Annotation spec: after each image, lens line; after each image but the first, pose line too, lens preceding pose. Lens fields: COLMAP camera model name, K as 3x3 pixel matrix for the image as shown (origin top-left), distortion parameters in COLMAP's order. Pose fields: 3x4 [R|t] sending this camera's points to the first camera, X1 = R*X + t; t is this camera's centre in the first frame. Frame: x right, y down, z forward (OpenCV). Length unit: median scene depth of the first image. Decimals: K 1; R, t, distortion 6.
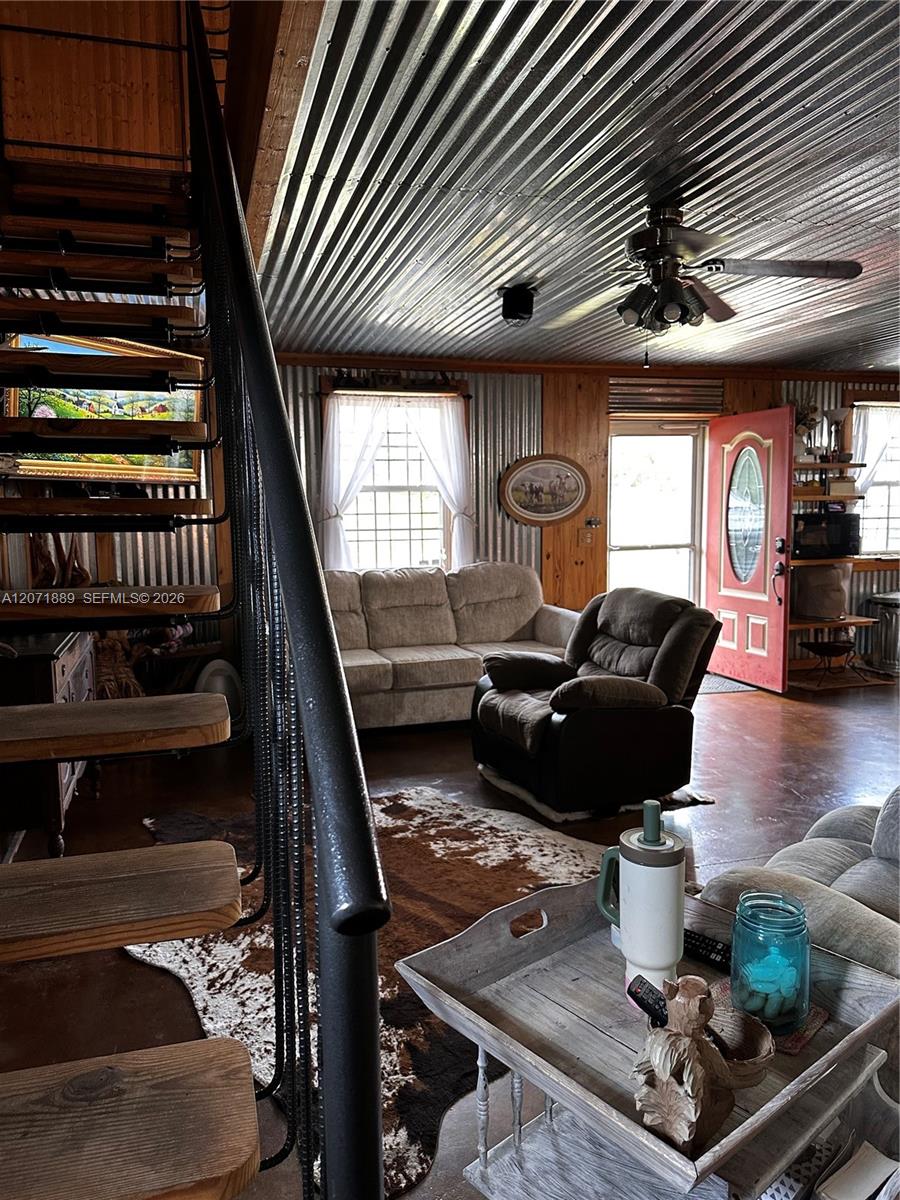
lens RADIAL K [[848.4, 0, 434.1], [0, 848.4, 582.5], [0, 0, 1]] dist [0.050430, -0.071120]
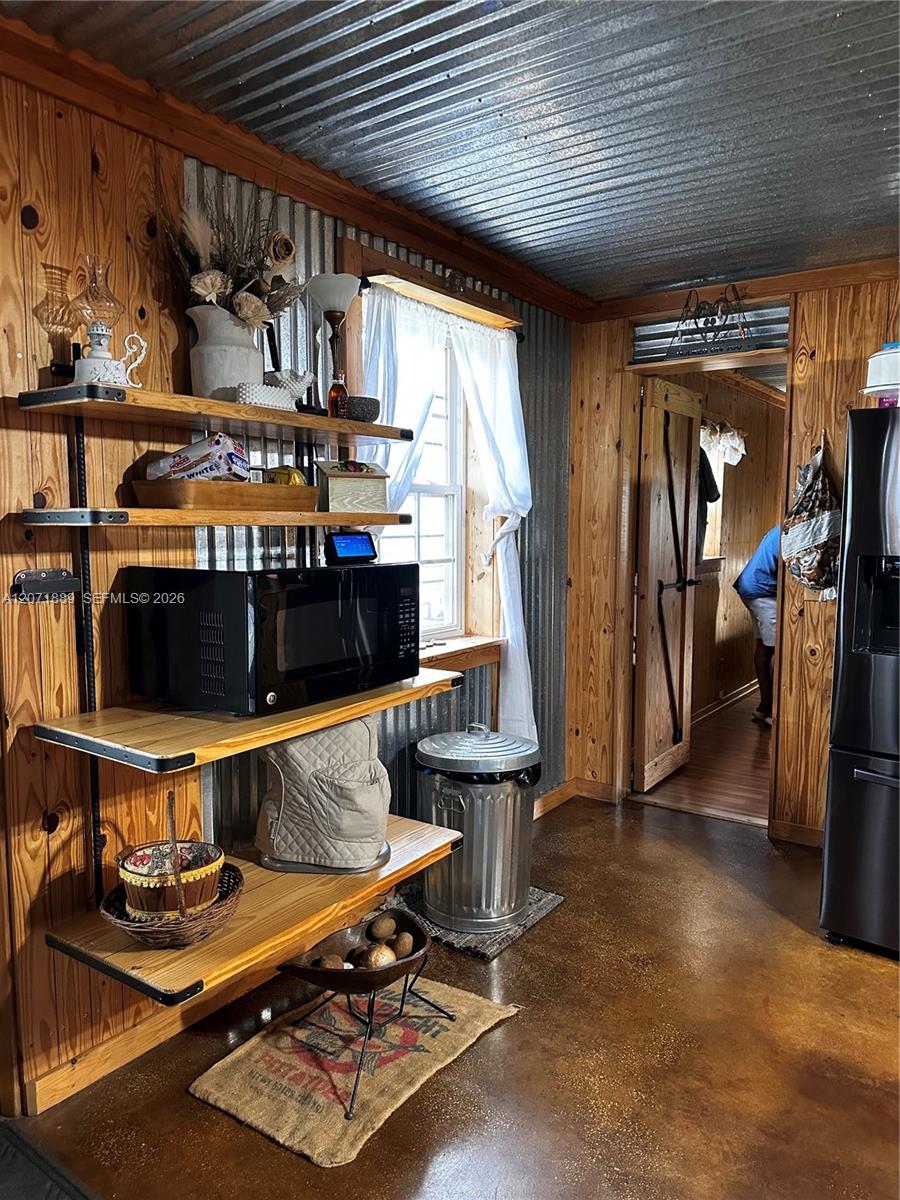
lens RADIAL K [[848.4, 0, 448.9], [0, 848.4, 605.9], [0, 0, 1]] dist [0.050430, -0.071120]
pose [[0.776218, -0.052658, 0.628261, 0.406848], [0.046968, 0.998567, 0.025667, -0.102358], [-0.628712, 0.009585, 0.777579, 1.024021]]
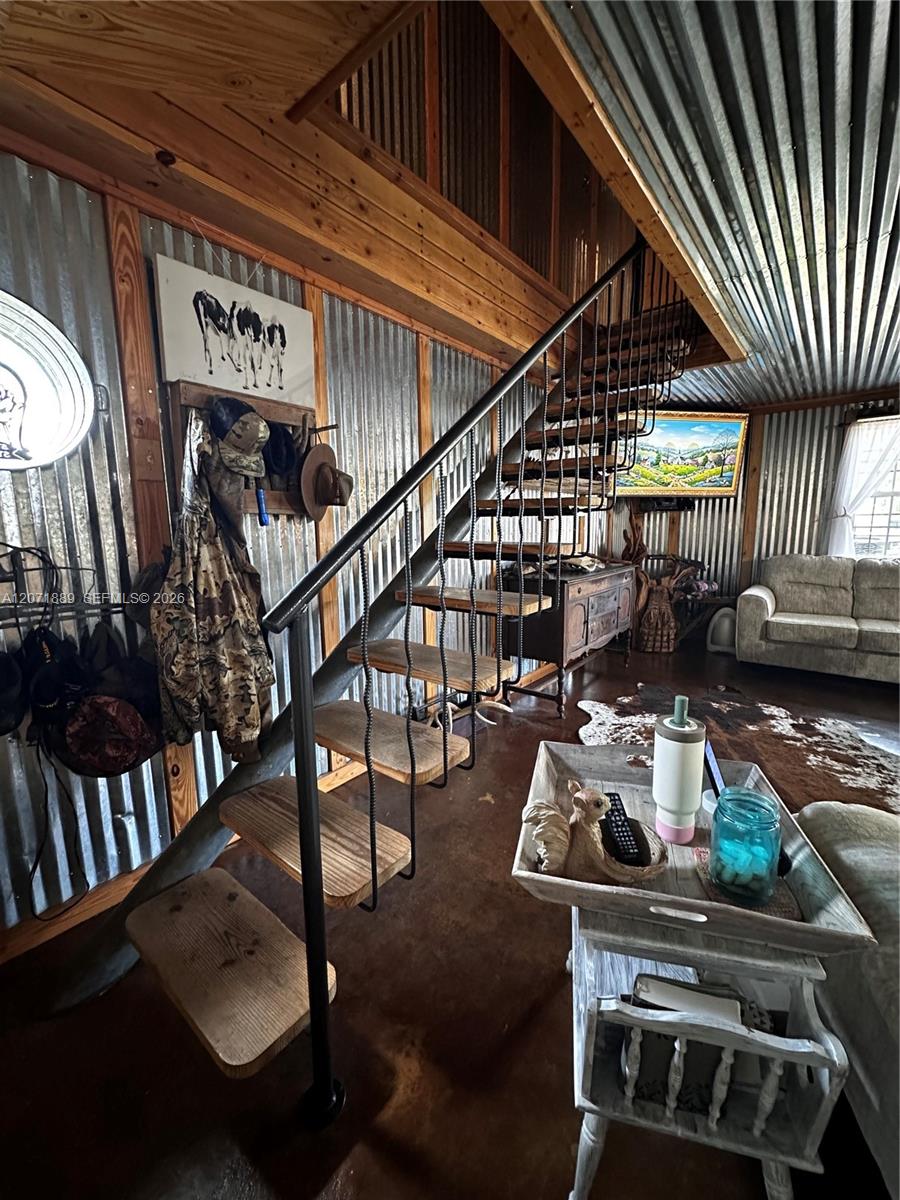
lens RADIAL K [[479.7, 0, 445.5], [0, 479.7, 597.7], [0, 0, 1]] dist [-0.008338, -0.000365]
pose [[0.575289, 0.132003, -0.807229, 0.205122], [-0.067082, 0.991182, 0.114276, 0.007138], [0.815195, -0.011591, 0.579071, 0.070343]]
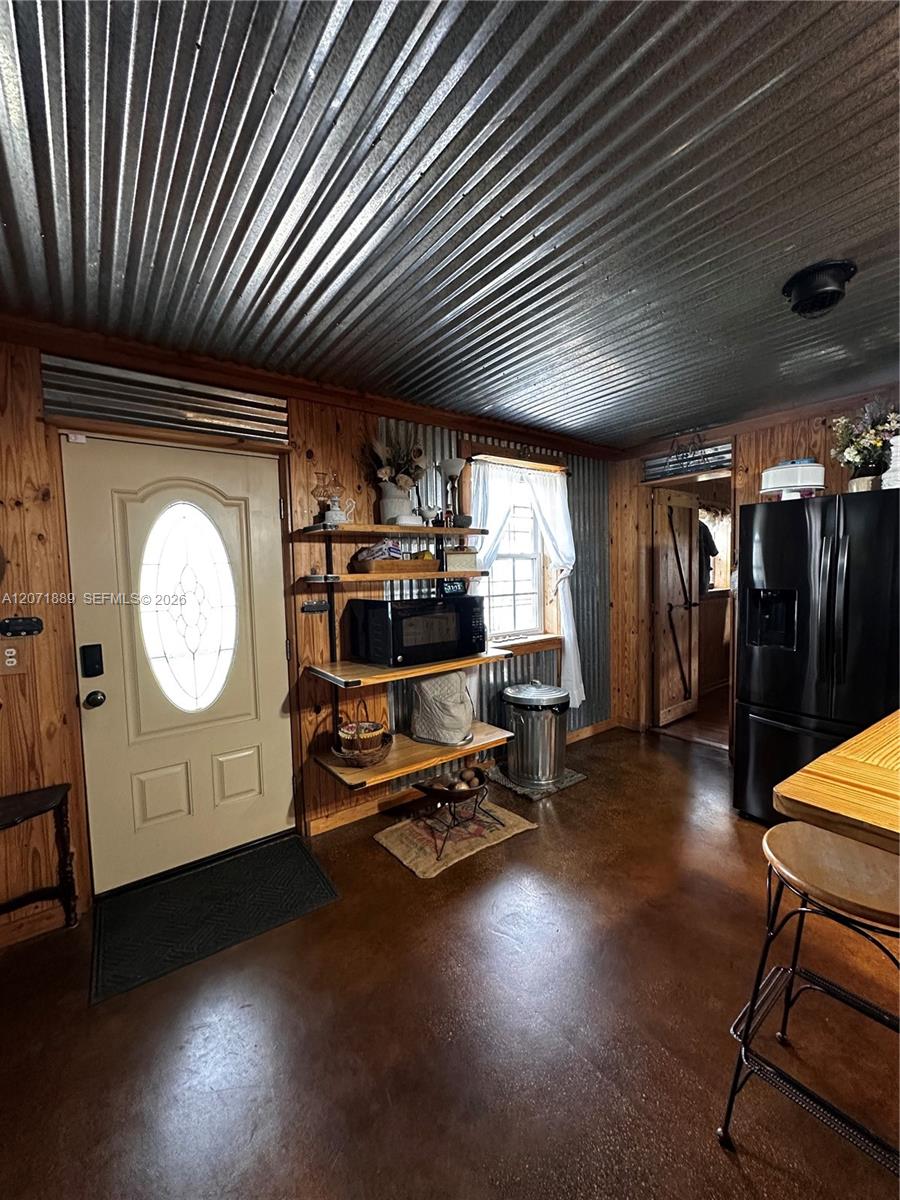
lens RADIAL K [[479.7, 0, 447.6], [0, 479.7, 600.8], [0, 0, 1]] dist [-0.008338, -0.000365]
pose [[0.934324, -0.035248, 0.354678, 0.465016], [0.047349, 0.998553, -0.025496, -0.097001], [-0.353266, 0.040616, 0.934641, 0.901287]]
